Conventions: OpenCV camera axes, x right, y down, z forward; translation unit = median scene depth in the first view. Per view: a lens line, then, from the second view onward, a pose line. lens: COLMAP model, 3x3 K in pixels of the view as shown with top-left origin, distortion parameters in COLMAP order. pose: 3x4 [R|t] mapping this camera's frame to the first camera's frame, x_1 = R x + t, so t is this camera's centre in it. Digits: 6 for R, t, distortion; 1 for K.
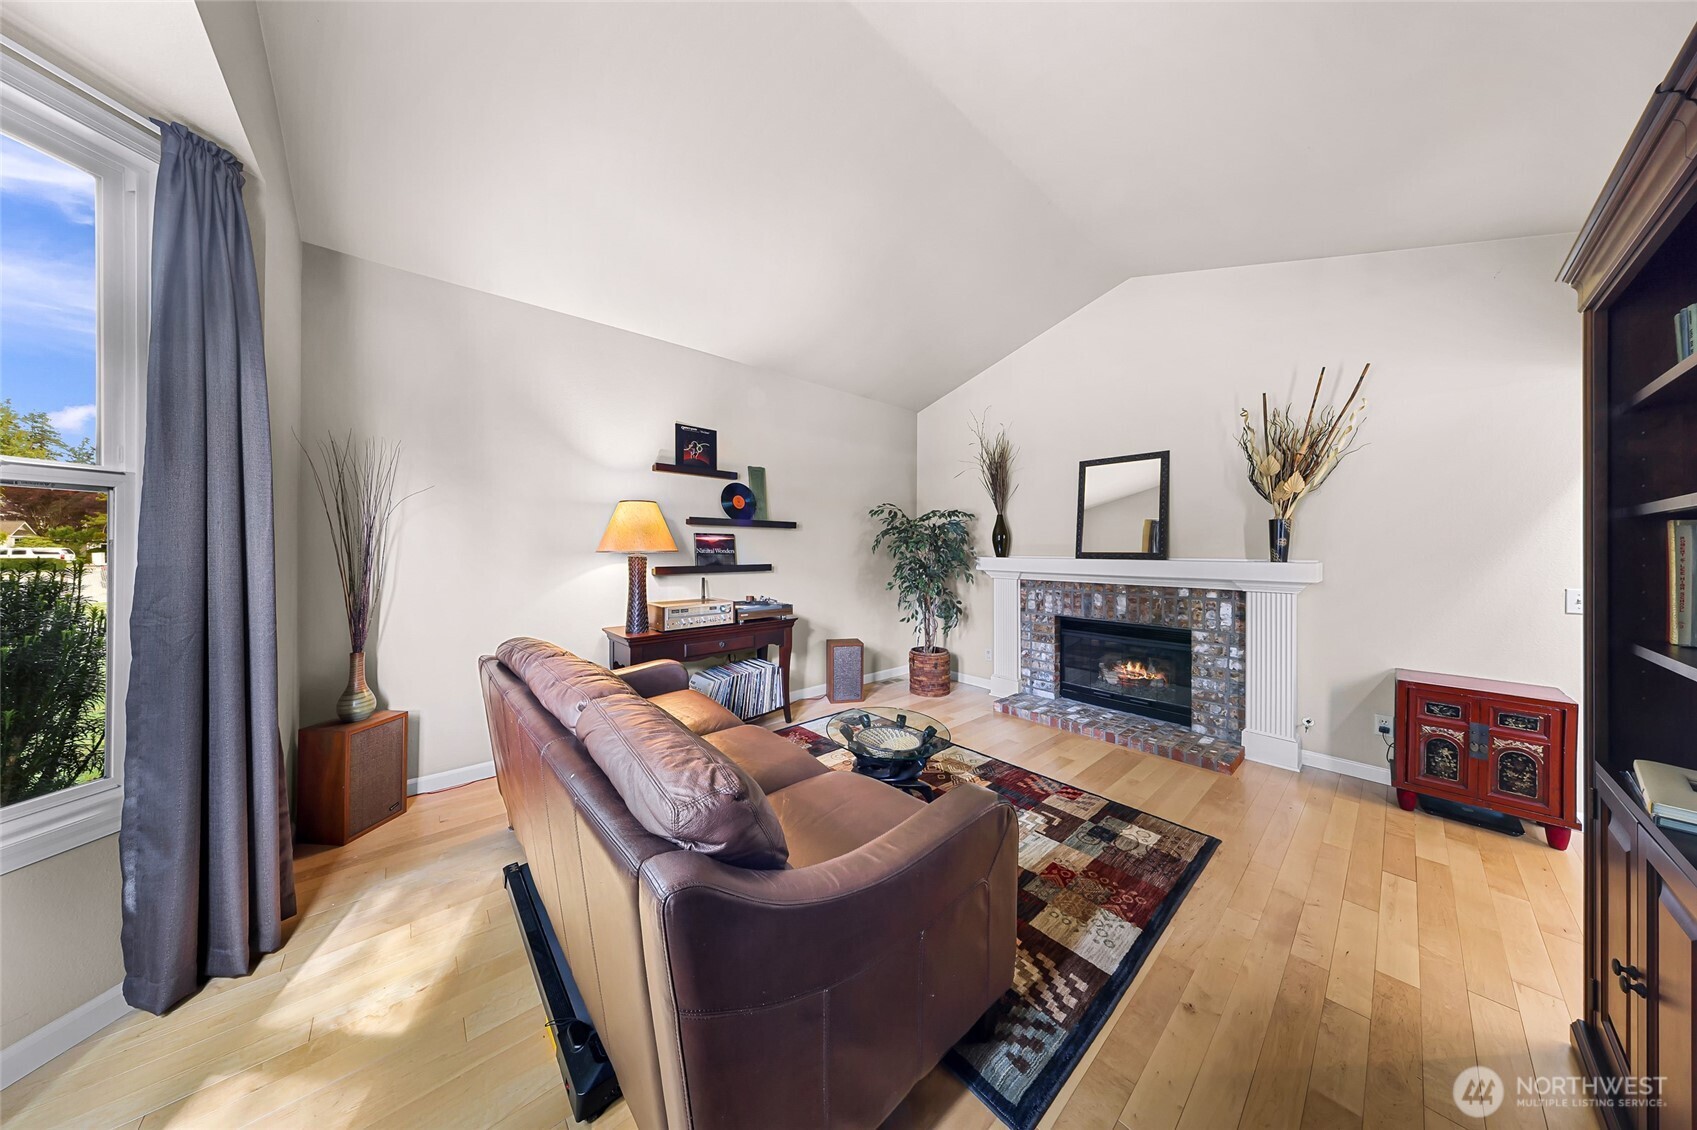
lens RADIAL K [[498.9, 0, 842.5], [0, 498.9, 538.7], [0, 0, 1]] dist [-0.000712, -0.000035]
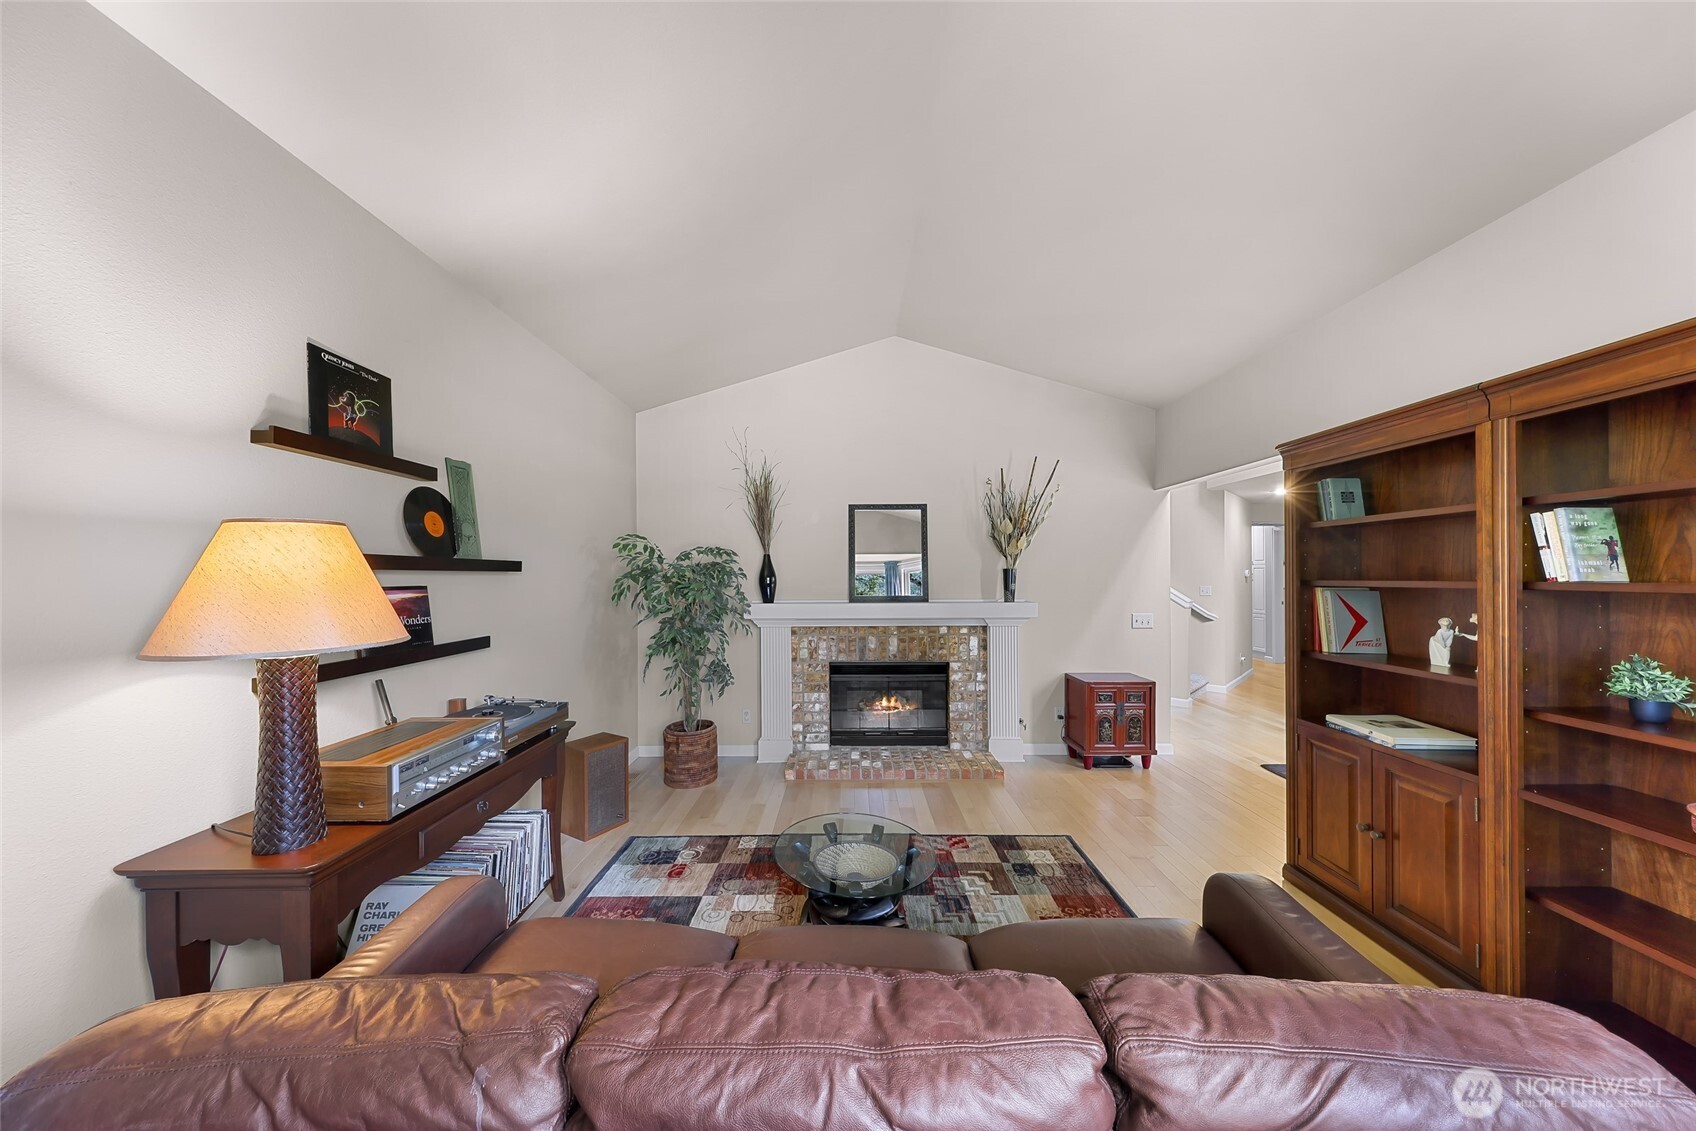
lens RADIAL K [[546.7, 0, 848.0], [0, 546.7, 565.5], [0, 0, 1]] dist [0.001010, -0.000036]
pose [[0.662108, 0.005246, 0.749390, -0.375966], [-0.008816, 0.999961, 0.000789, -0.036548], [-0.749357, -0.007129, 0.662128, 0.311126]]
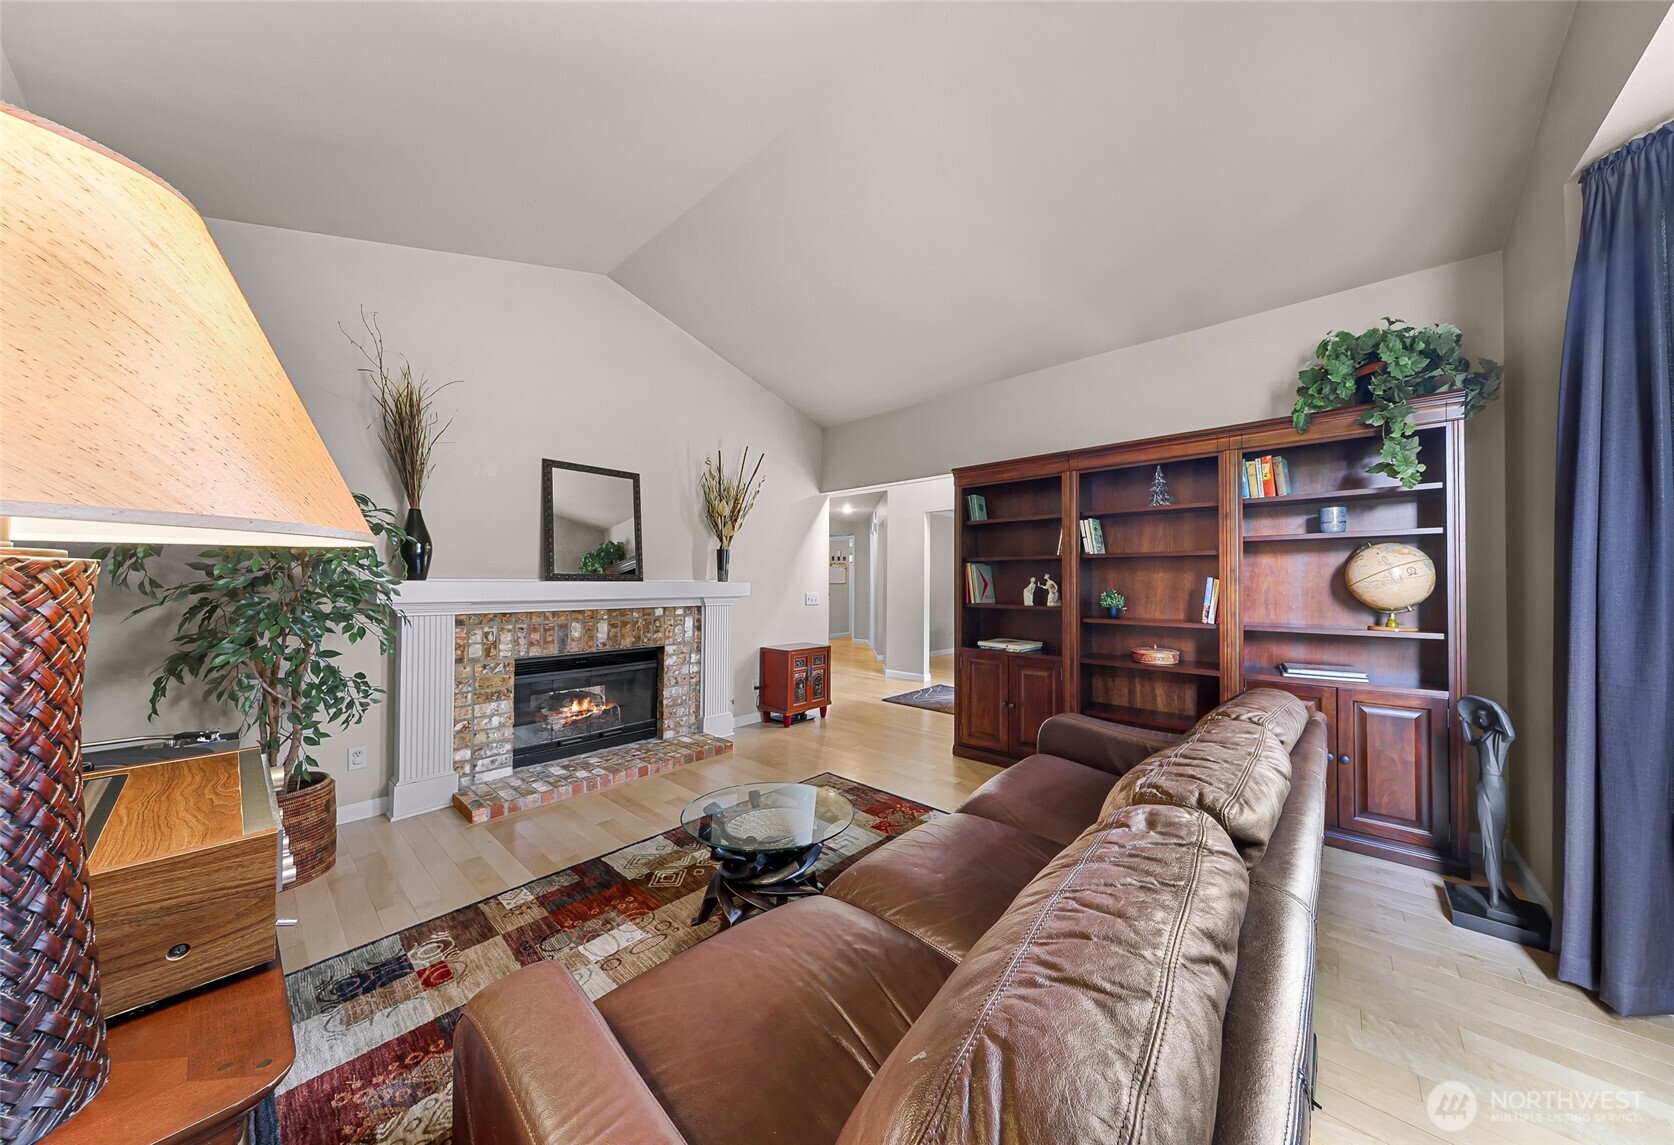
lens RADIAL K [[543.0, 0, 884.6], [0, 543.0, 563.2], [0, 0, 1]] dist [0.000691, -0.000010]
pose [[-0.158722, 0.026990, 0.986954, -0.502637], [-0.026242, 0.999158, -0.031544, 0.026473], [-0.986975, -0.030906, -0.157880, 0.662587]]
